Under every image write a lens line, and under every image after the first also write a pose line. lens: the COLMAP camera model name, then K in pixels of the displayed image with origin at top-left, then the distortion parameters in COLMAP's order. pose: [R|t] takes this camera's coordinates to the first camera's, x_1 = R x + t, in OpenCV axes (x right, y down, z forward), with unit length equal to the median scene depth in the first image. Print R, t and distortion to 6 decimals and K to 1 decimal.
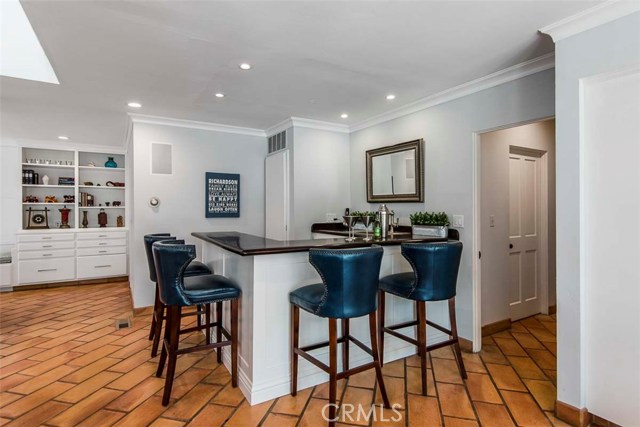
lens RADIAL K [[322.7, 0, 319.3], [0, 322.7, 209.5], [0, 0, 1]] dist [-0.004261, -0.000414]
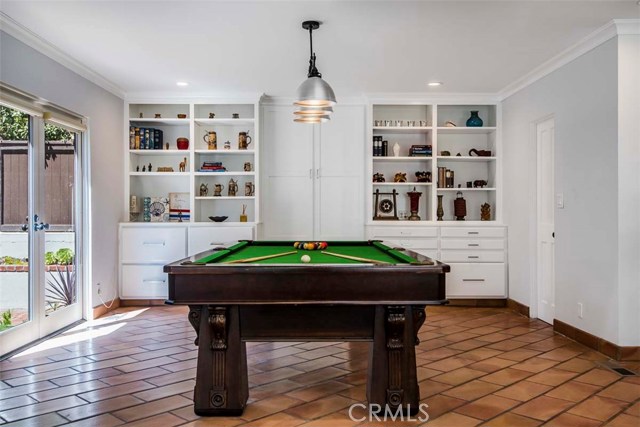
lens RADIAL K [[585.5, 0, 320.6], [0, 585.5, 216.1], [0, 0, 1]] dist [0.019904, 0.000000]
pose [[0.860789, 0.013795, -0.508775, -0.337548], [-0.004950, 0.999812, 0.018734, 0.027364], [0.508938, -0.013607, 0.860696, -0.166894]]
